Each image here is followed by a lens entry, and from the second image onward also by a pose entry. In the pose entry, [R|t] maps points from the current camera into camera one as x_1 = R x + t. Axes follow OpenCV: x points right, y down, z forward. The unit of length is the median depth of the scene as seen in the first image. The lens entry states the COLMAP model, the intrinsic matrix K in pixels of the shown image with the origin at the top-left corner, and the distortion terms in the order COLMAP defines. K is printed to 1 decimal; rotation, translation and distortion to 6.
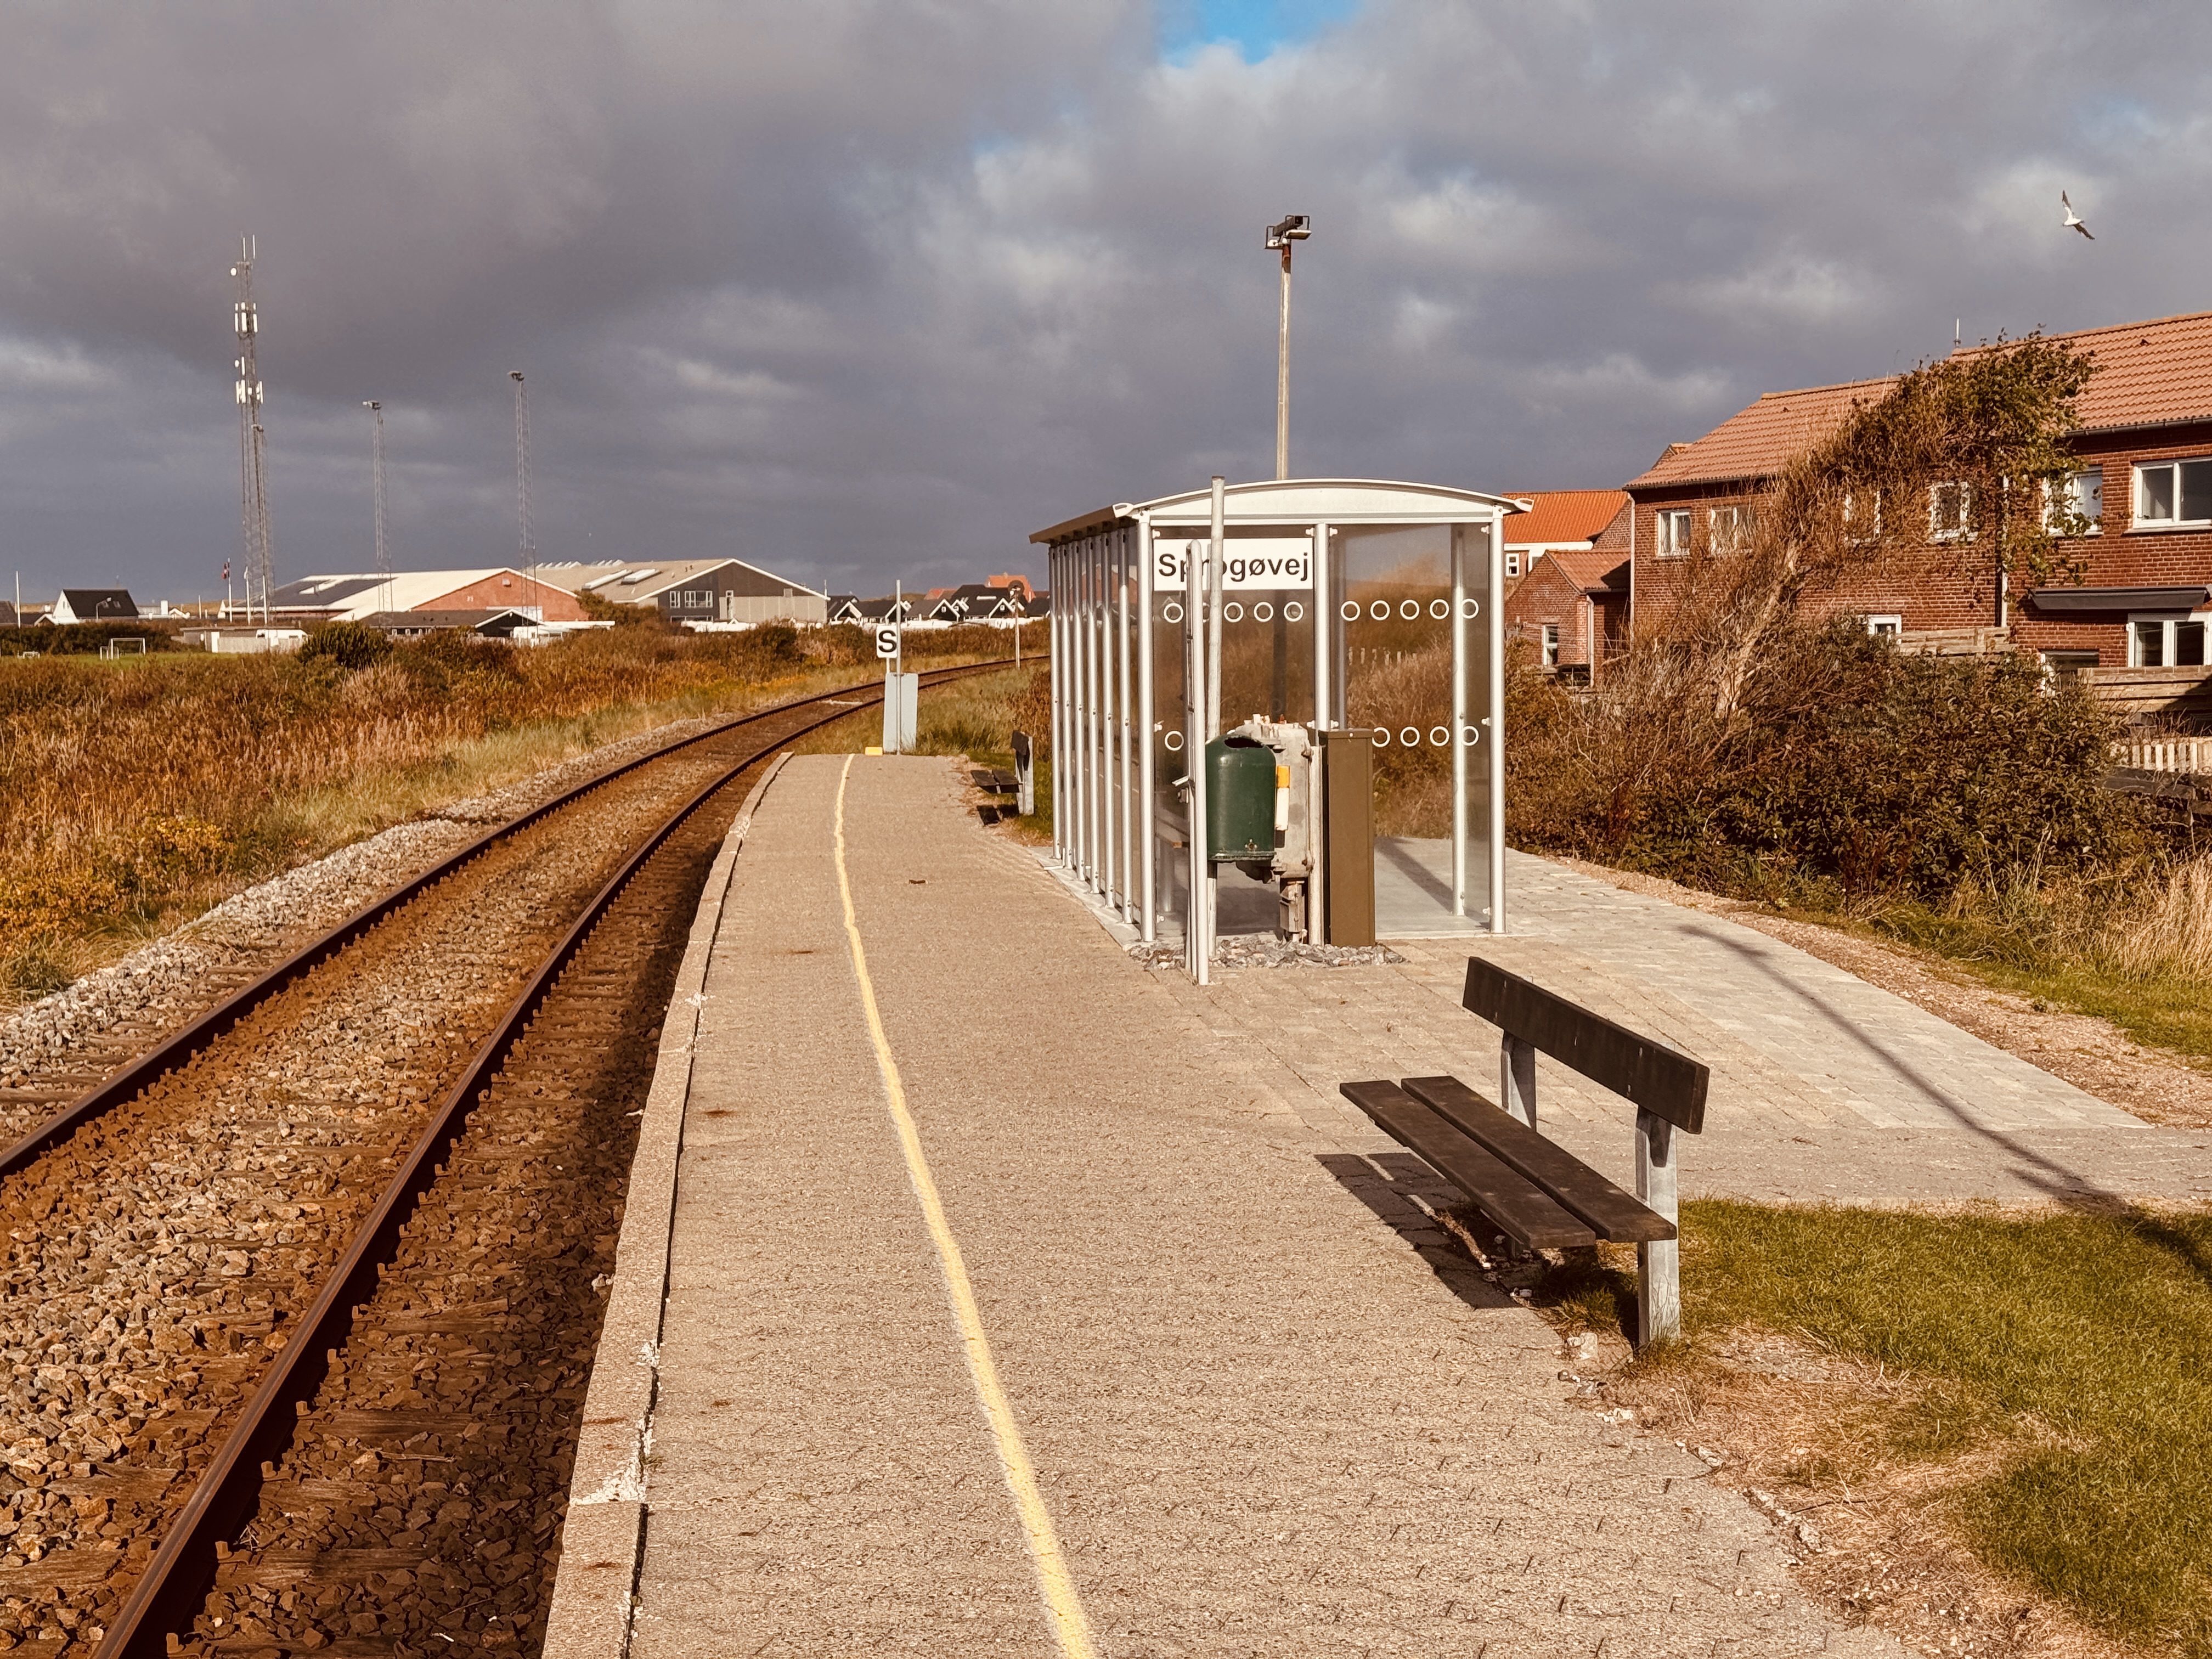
lens RADIAL K [[2971.0, 0, 1106.0], [0, 2971.0, 829.5], [0, 0, 1]] dist [0.141472, -0.022172]
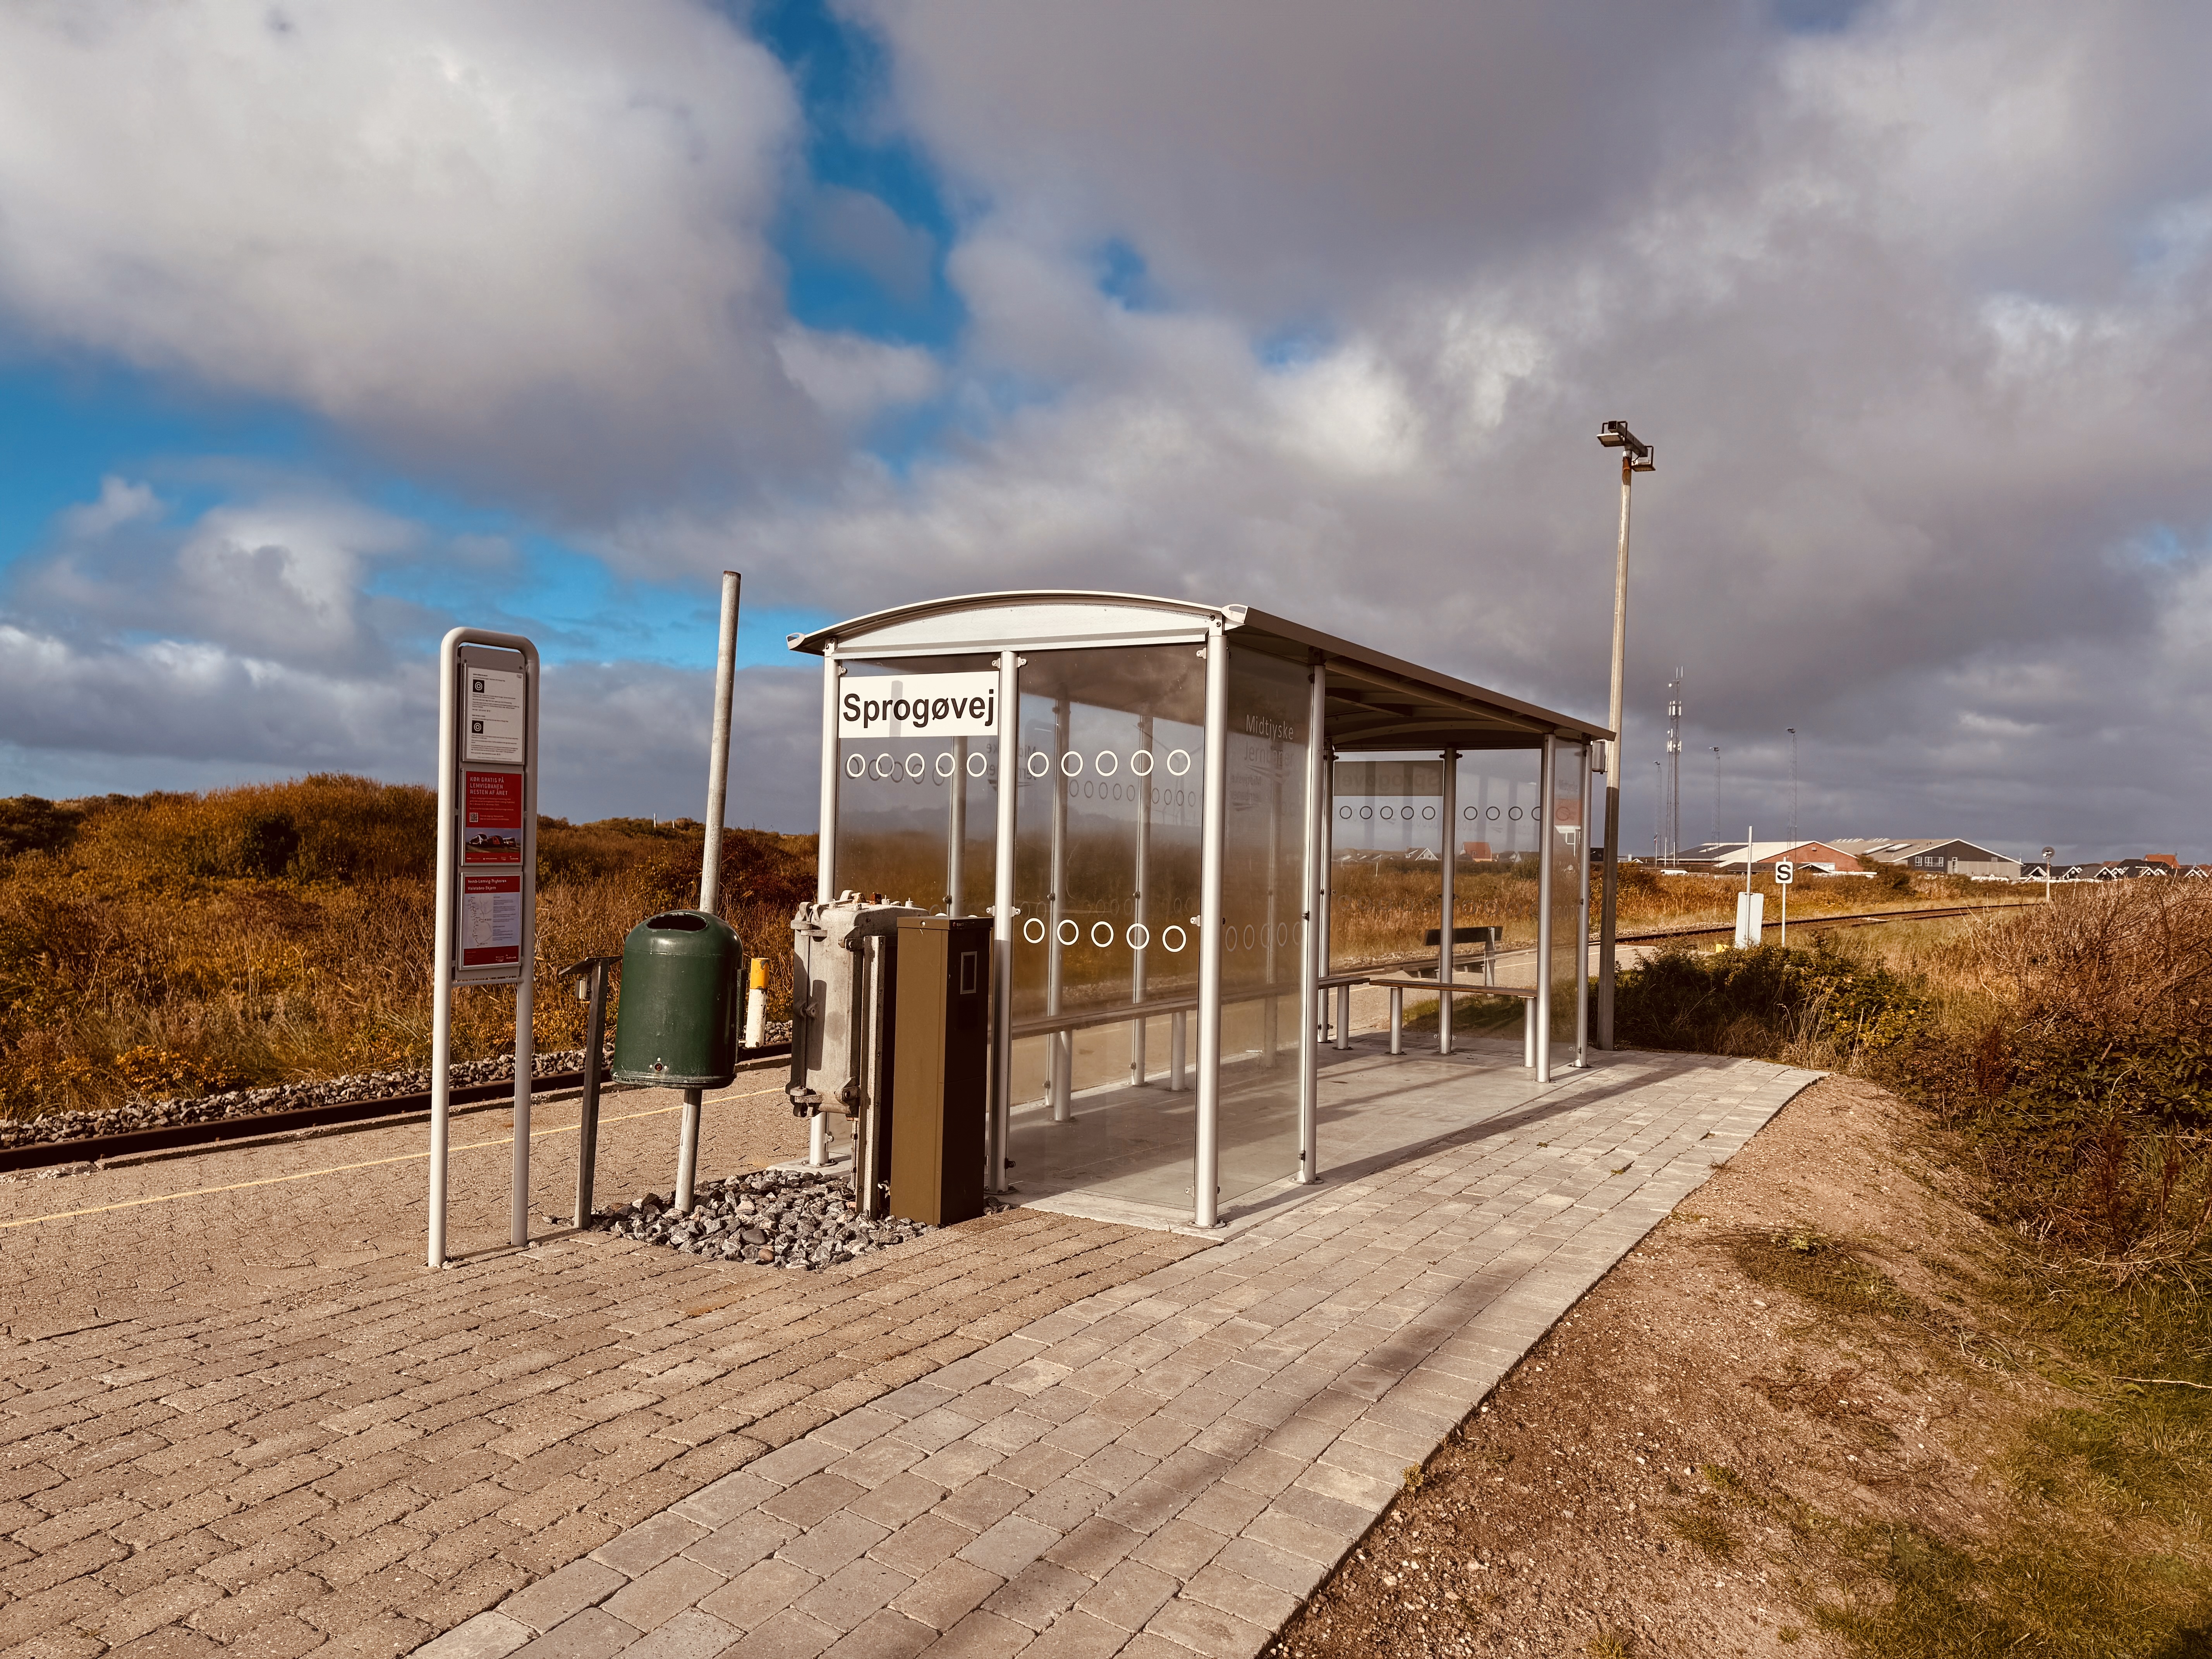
lens RADIAL K [[1648.0, 0, 1106.0], [0, 1648.0, 829.5], [0, 0, 1]] dist [0.001191, -0.000301]
pose [[0.812962, 0.023715, -0.581833, 0.134289], [-0.076896, 0.994792, -0.066895, -0.011850], [0.577217, 0.099124, 0.810553, 0.263879]]
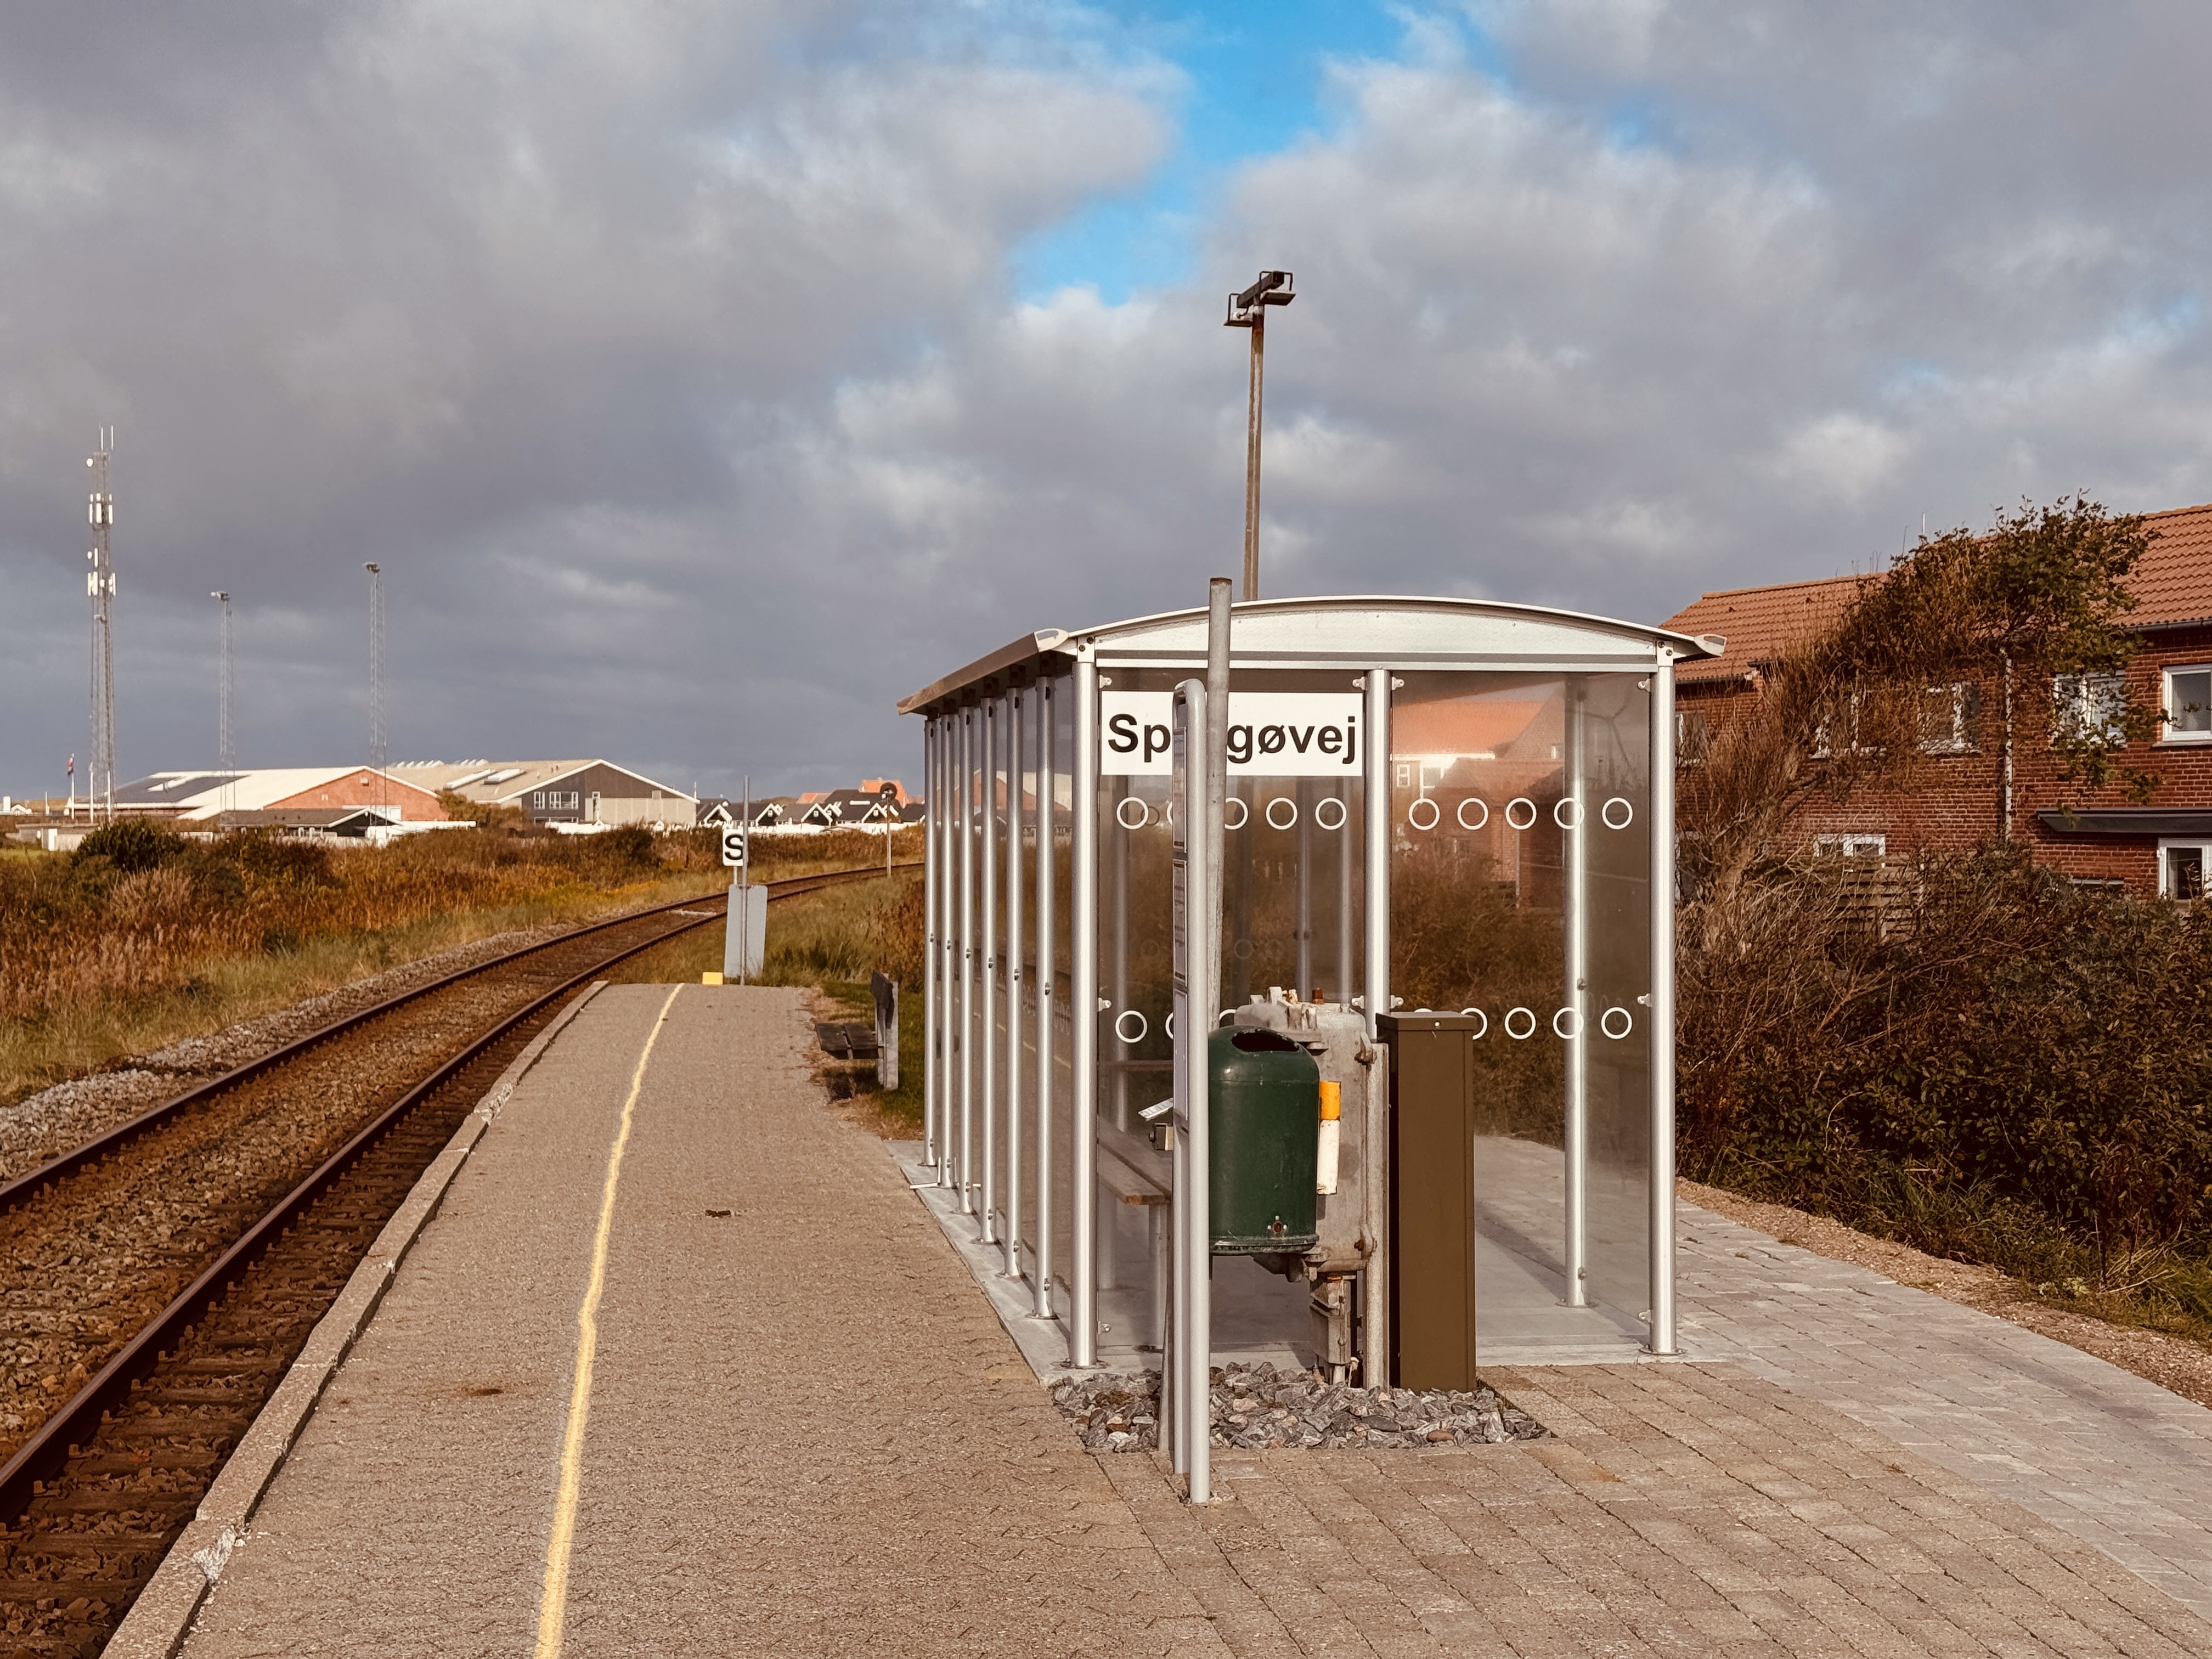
lens RADIAL K [[2971.0, 0, 1106.0], [0, 2971.0, 829.5], [0, 0, 1]] dist [0.141472, -0.022172]
pose [[0.999013, 0.013419, 0.042343, -0.003073], [-0.010438, 0.997504, -0.069838, -0.010849], [-0.043174, 0.069327, 0.996659, 0.158403]]
